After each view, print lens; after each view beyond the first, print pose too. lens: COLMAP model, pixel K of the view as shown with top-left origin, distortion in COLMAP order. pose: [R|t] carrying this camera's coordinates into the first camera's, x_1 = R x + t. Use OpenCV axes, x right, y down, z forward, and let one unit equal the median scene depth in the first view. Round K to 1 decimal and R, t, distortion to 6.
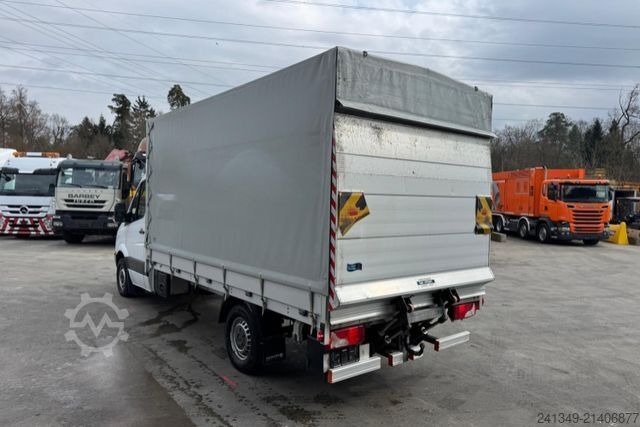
lens RADIAL K [[461.8, 0, 320.0], [0, 461.8, 213.5], [0, 0, 1]] dist [0.056548, -0.005466]
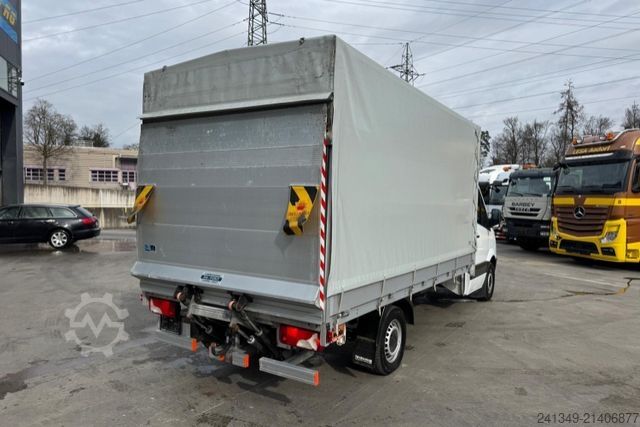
lens RADIAL K [[461.8, 0, 320.0], [0, 461.8, 213.5], [0, 0, 1]] dist [0.056548, -0.005466]
pose [[0.300454, 0.010768, -0.953735, 1.043013], [-0.040374, 0.999184, -0.001438, 0.008002], [0.952941, 0.038939, 0.300644, 0.804341]]
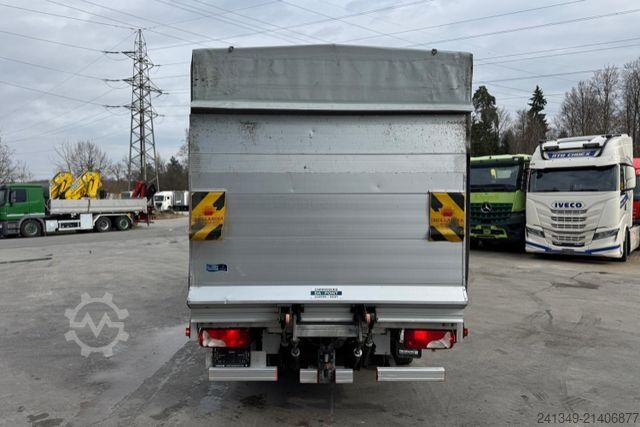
lens RADIAL K [[461.8, 0, 320.0], [0, 461.8, 213.5], [0, 0, 1]] dist [0.056548, -0.005466]
pose [[0.780620, -0.000653, -0.625006, 0.660253], [-0.003749, 0.999977, -0.005727, 0.004270], [0.624995, 0.006813, 0.780599, 0.279469]]
